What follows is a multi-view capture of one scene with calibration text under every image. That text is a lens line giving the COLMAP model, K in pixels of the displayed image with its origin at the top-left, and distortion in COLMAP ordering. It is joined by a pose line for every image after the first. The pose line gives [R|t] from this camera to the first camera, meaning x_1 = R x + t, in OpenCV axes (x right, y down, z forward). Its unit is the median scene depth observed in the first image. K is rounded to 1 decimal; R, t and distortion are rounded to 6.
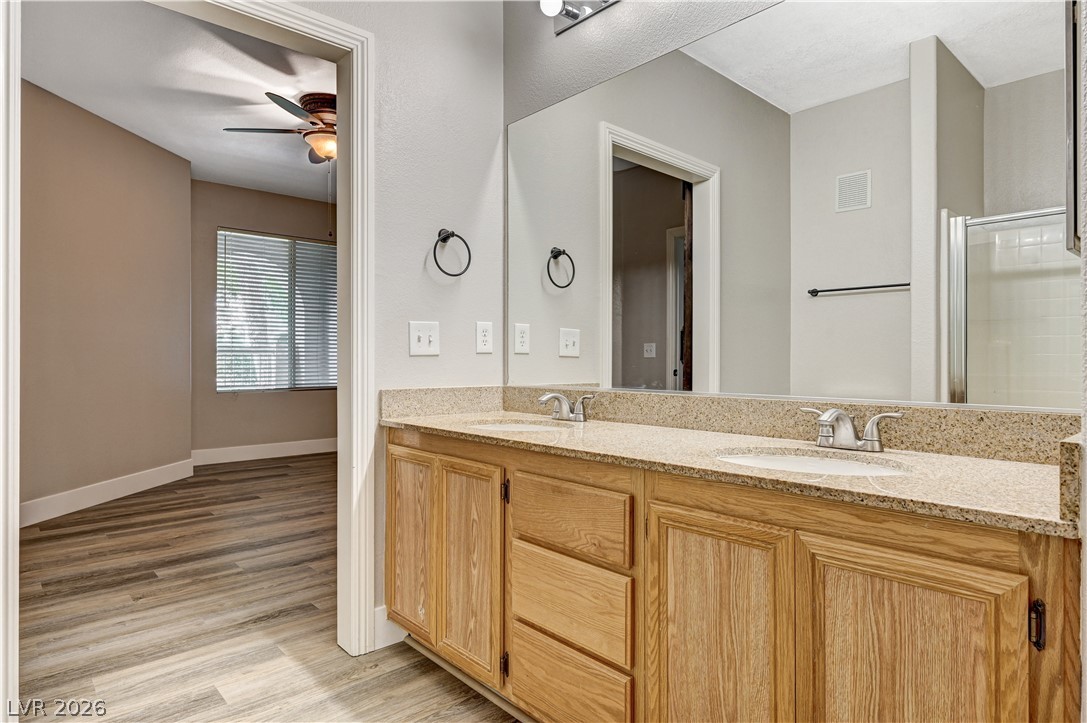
lens RADIAL K [[611.9, 0, 538.1], [0, 611.9, 356.6], [0, 0, 1]] dist [-0.003418, 0.000045]
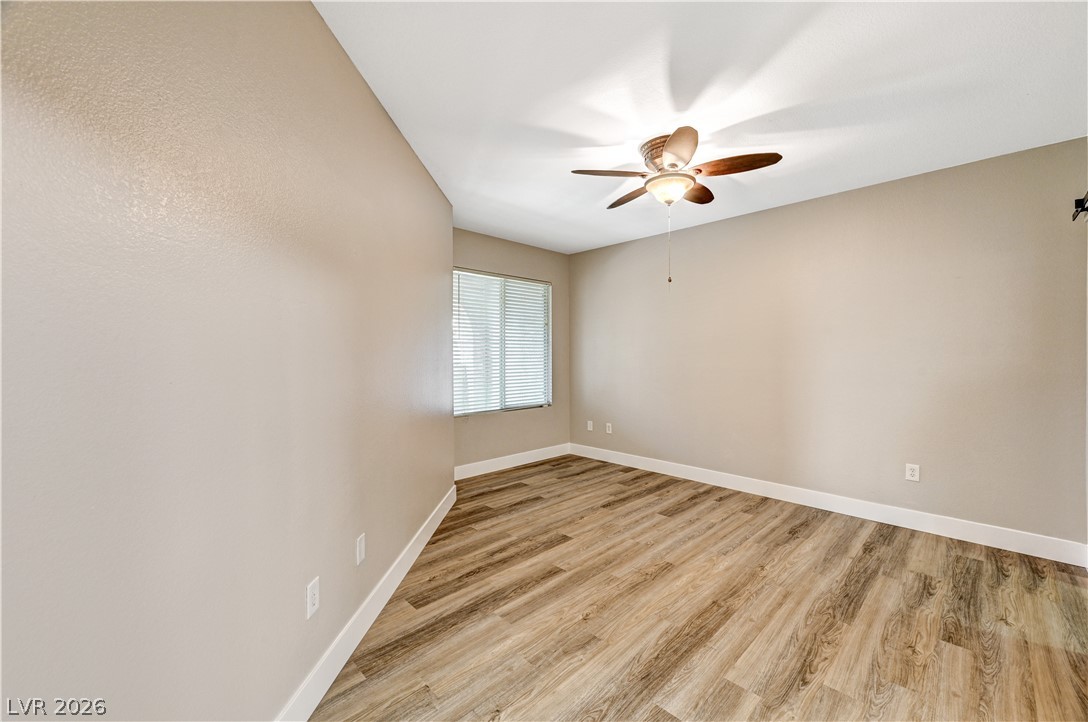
lens RADIAL K [[434.2, 0, 547.8], [0, 434.2, 359.2], [0, 0, 1]] dist [0.007125, 0.000301]
pose [[0.999151, -0.003609, 0.041045, -0.939168], [0.002842, 0.999820, 0.018734, -0.145914], [-0.041105, -0.018602, 0.998982, 0.504888]]
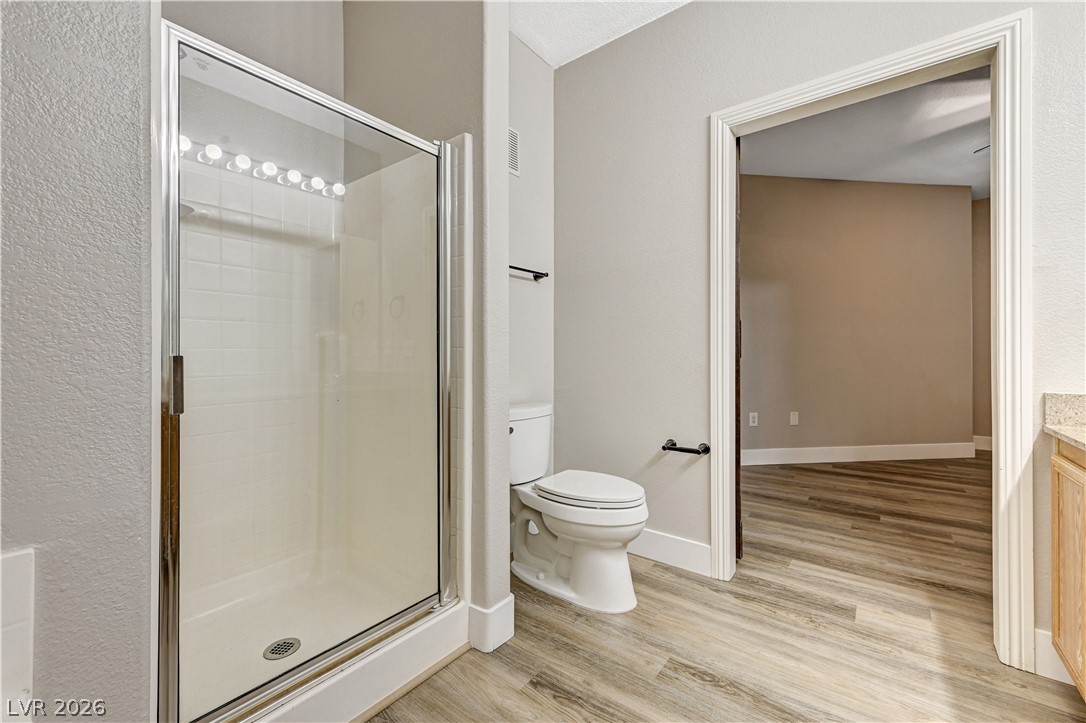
lens RADIAL K [[435.3, 0, 550.6], [0, 435.3, 355.0], [0, 0, 1]] dist [-0.000507, 0.000089]
pose [[0.184910, -0.003309, -0.982750, 0.207017], [0.006282, 0.999978, -0.002185, -0.004144], [0.982735, -0.005770, 0.184927, 0.135727]]
